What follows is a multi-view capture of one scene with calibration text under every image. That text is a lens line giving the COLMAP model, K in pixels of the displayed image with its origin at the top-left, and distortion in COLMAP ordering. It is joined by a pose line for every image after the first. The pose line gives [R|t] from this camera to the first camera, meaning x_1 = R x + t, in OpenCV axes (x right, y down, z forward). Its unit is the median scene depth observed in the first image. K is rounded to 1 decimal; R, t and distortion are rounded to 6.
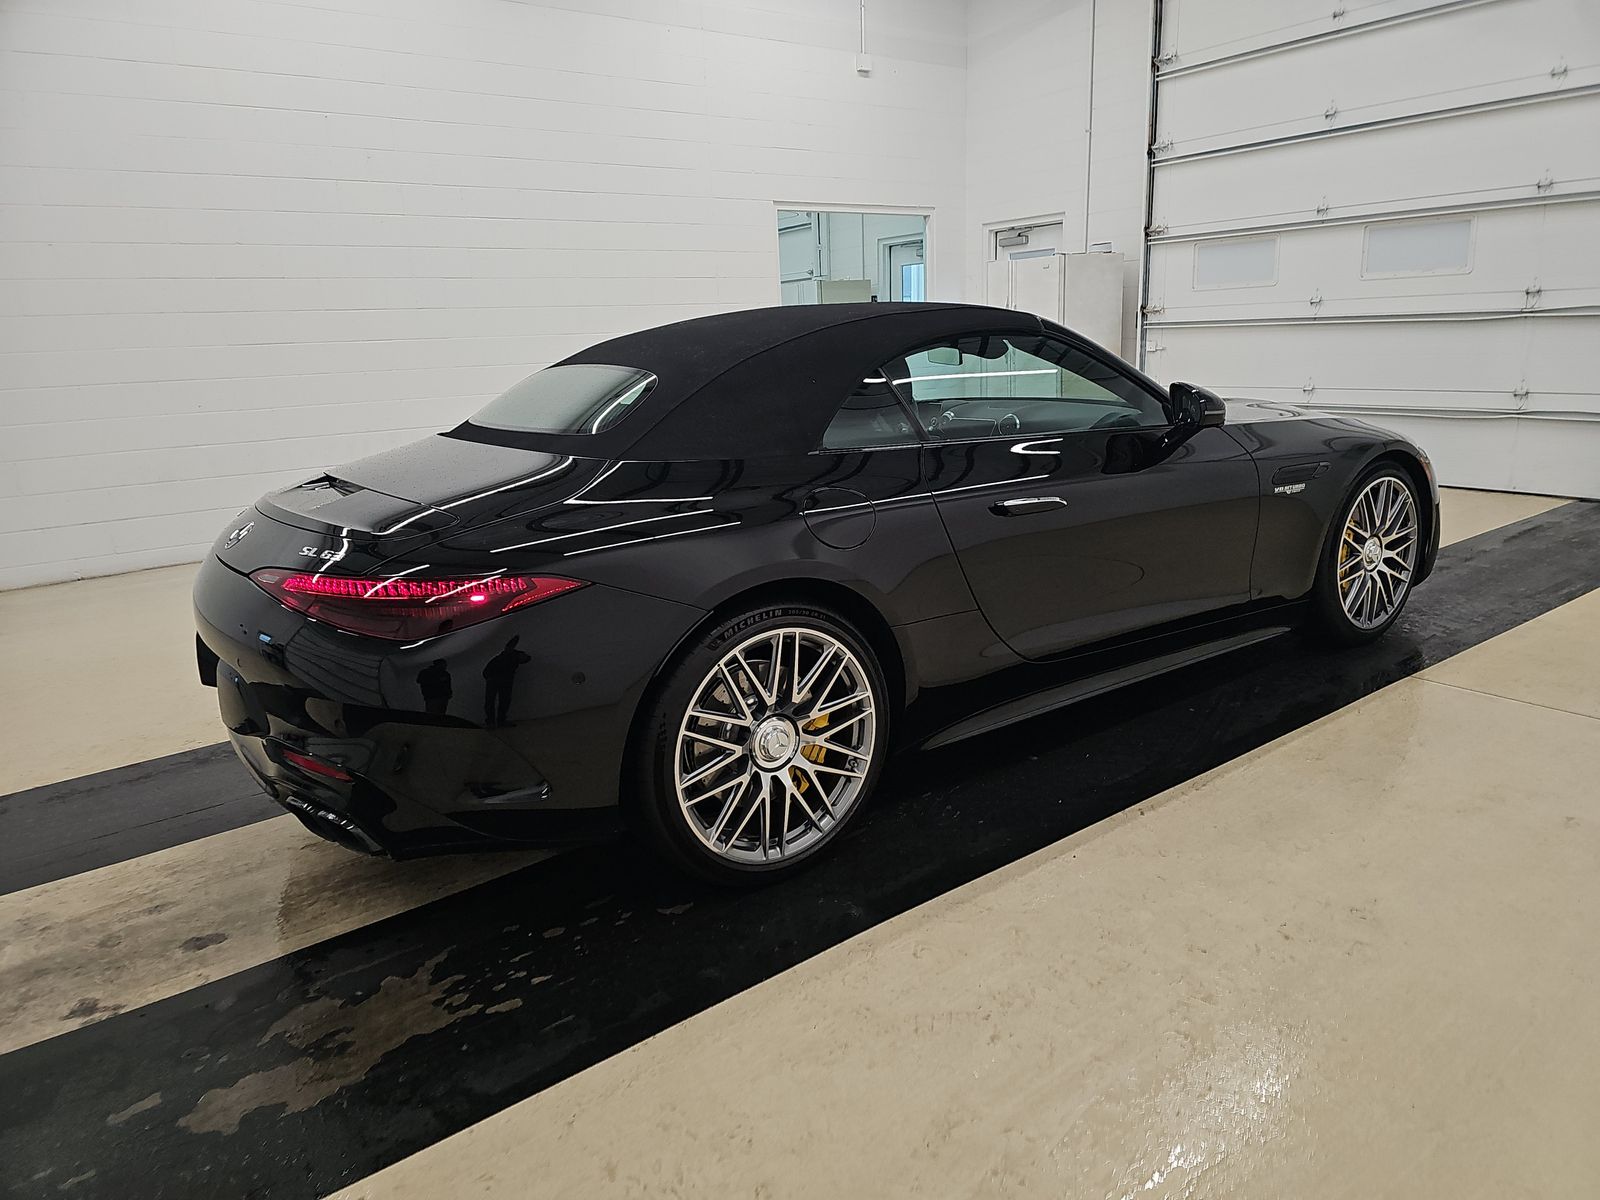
lens RADIAL K [[1038.5, 0, 805.3], [0, 1038.5, 600.1], [0, 0, 1]] dist [0.006916, 0.002771]
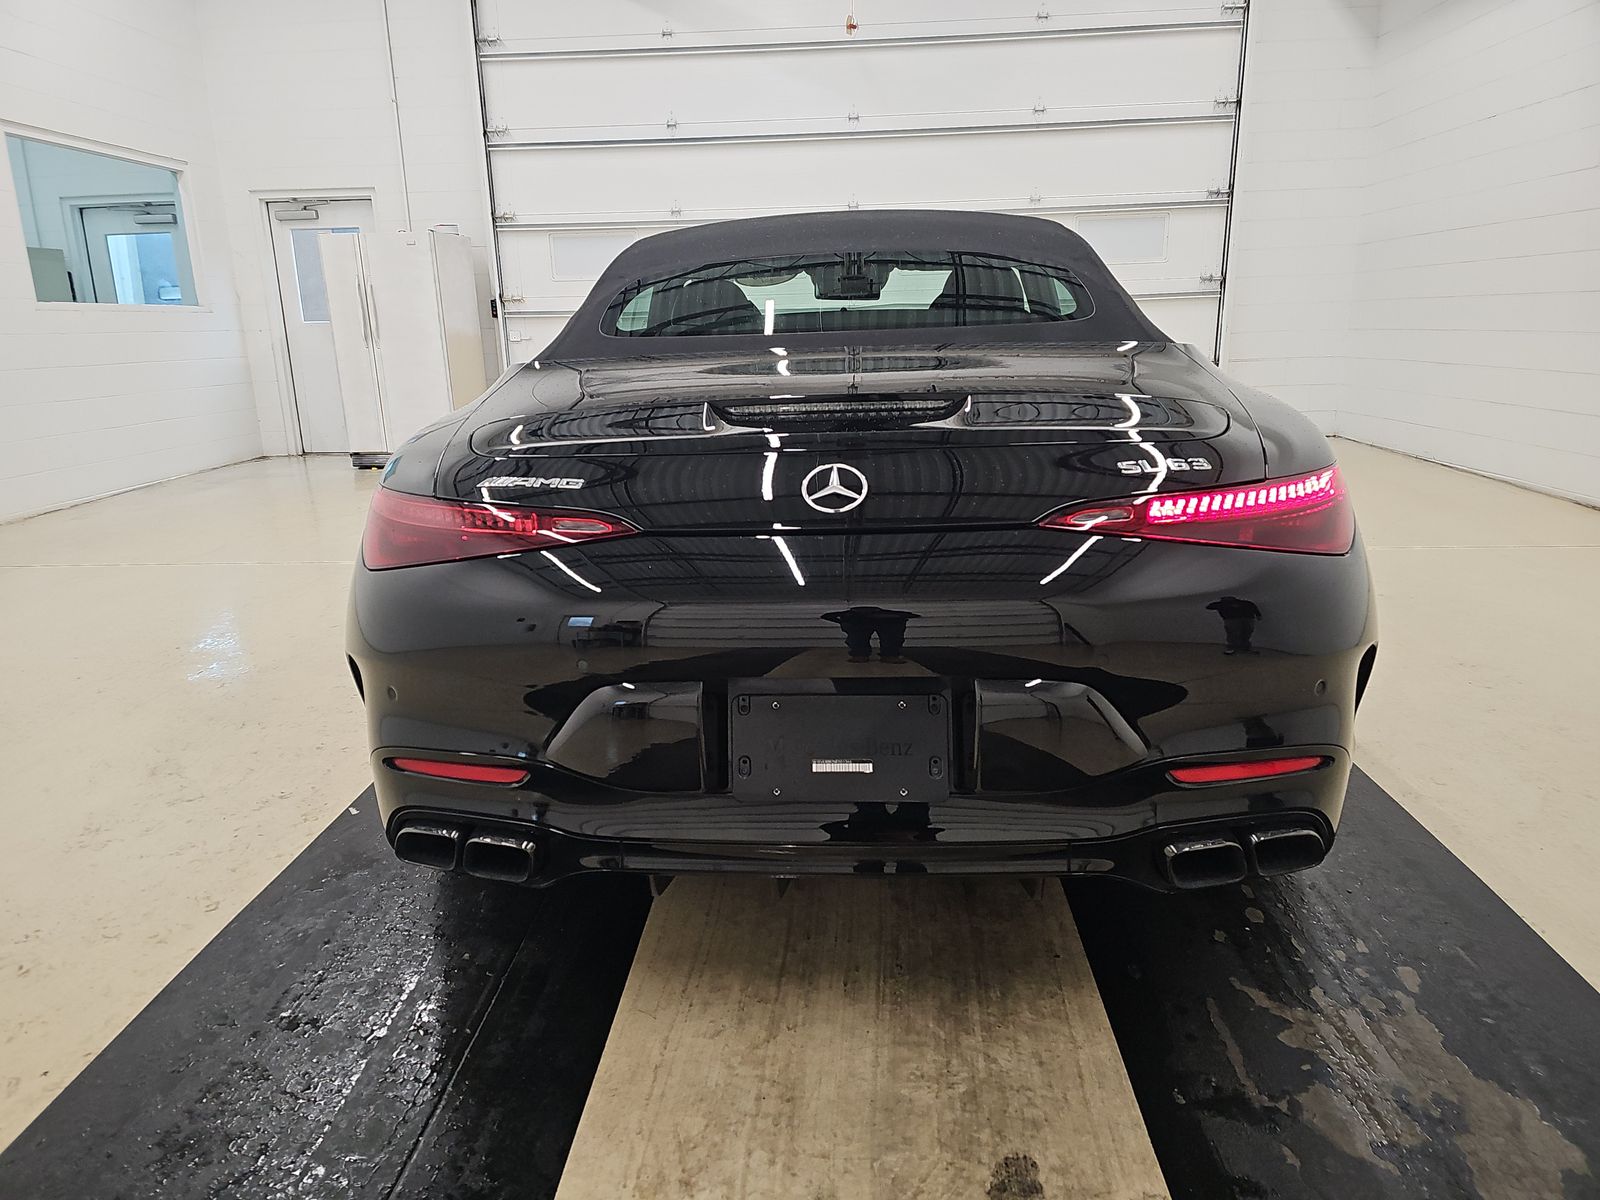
lens RADIAL K [[1077.6, 0, 796.1], [0, 1077.6, 549.0], [0, 0, 1]] dist [0.087341, -0.078471]
pose [[0.643673, -0.133928, 0.753491, -0.979308], [0.195876, 0.980604, 0.006967, -0.027079], [-0.739809, 0.143106, 0.657421, 0.611733]]
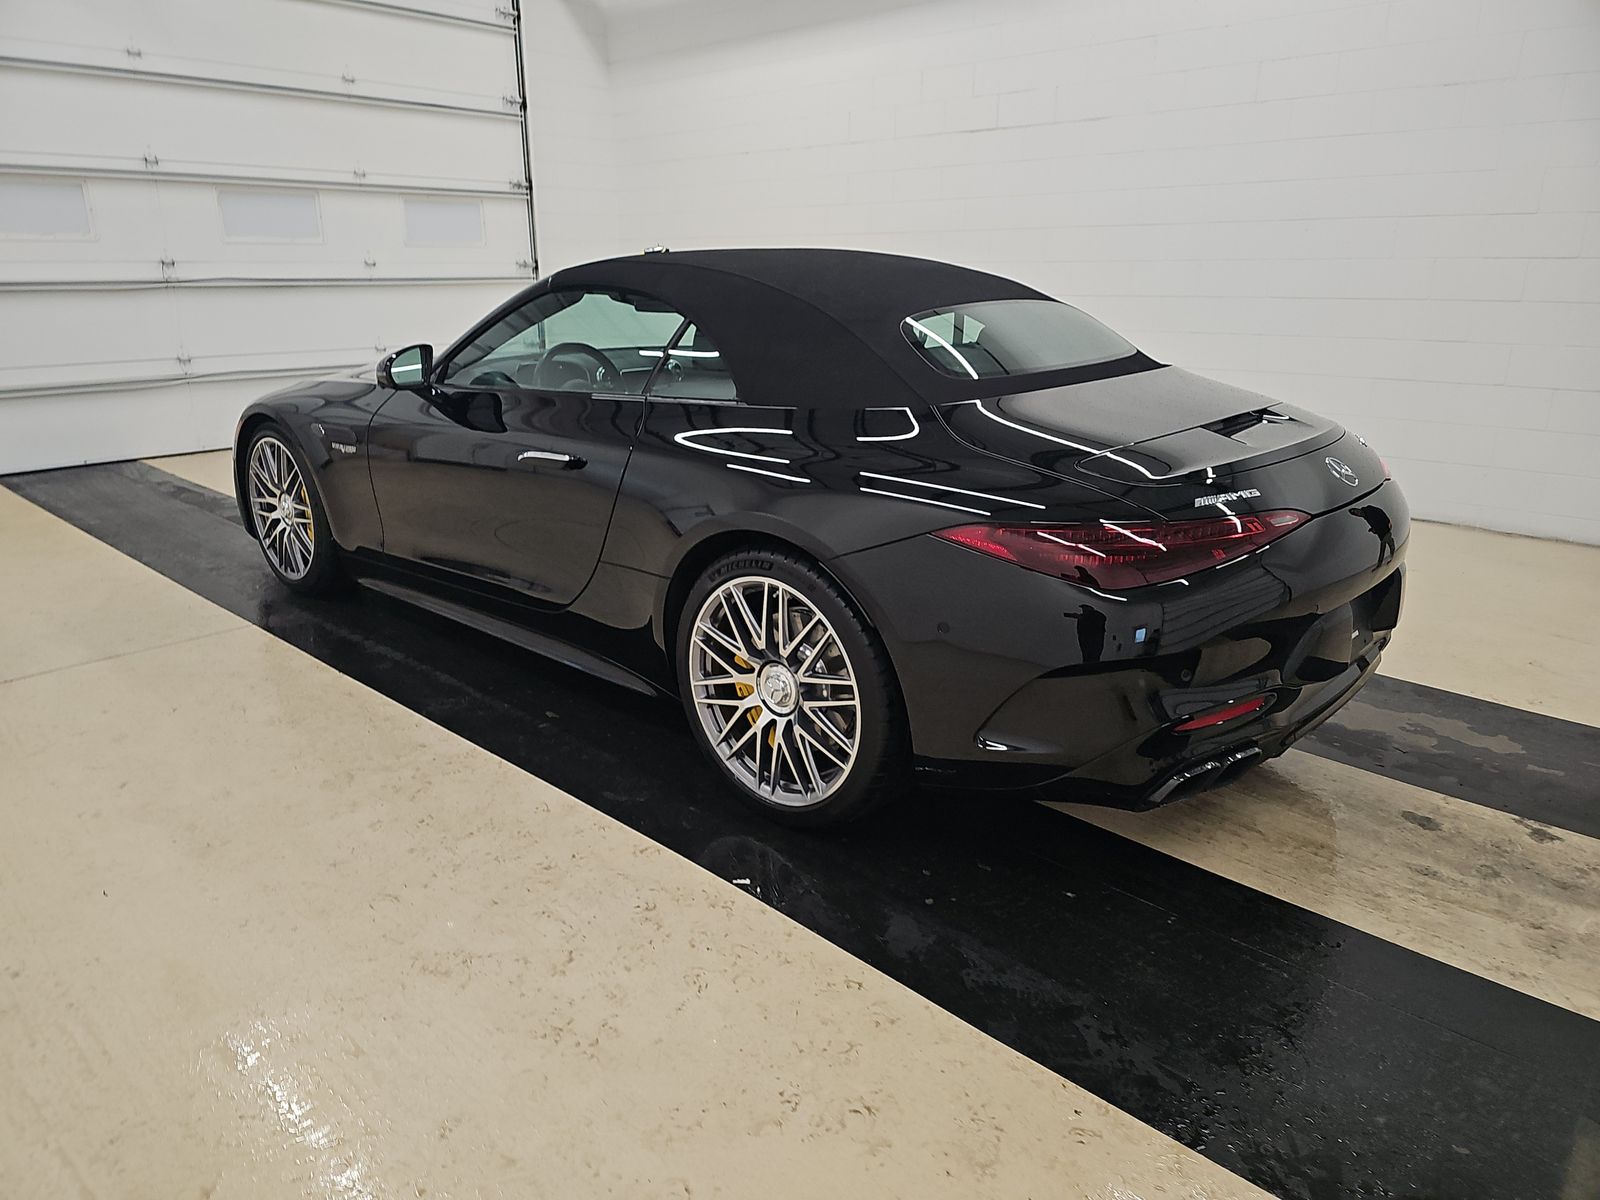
lens RADIAL K [[1038.5, 0, 805.3], [0, 1038.5, 600.1], [0, 0, 1]] dist [0.006916, 0.002771]
pose [[-0.187052, -0.265438, 0.945809, -1.328642], [0.261411, 0.914637, 0.308389, -0.358291], [-0.946930, 0.304930, -0.101697, 1.539593]]
